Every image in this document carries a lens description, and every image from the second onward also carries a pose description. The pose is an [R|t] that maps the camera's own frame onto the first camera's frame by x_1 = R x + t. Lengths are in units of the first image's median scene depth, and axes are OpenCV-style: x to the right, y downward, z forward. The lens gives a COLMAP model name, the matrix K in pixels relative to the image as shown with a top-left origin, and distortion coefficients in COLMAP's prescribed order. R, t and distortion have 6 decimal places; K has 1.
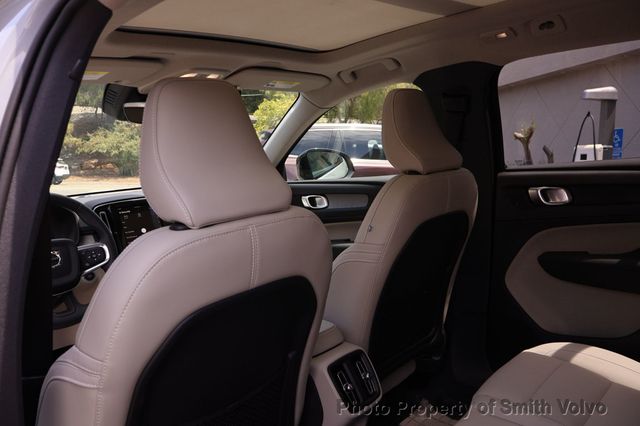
lens RADIAL K [[540.2, 0, 320.0], [0, 540.2, 213.0], [0, 0, 1]] dist [-0.007421, 0.004157]
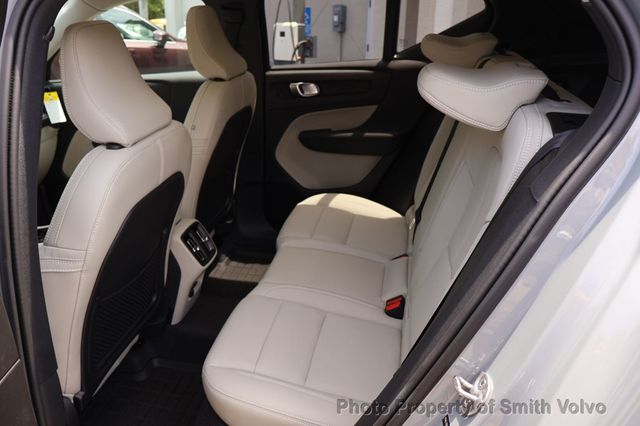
lens RADIAL K [[540.2, 0, 320.0], [0, 540.2, 213.0], [0, 0, 1]] dist [-0.007421, 0.004157]
pose [[0.856825, -0.163113, 0.489128, -0.267660], [0.047103, 0.969438, 0.240773, -0.059399], [-0.513452, -0.183261, 0.838321, -0.216920]]
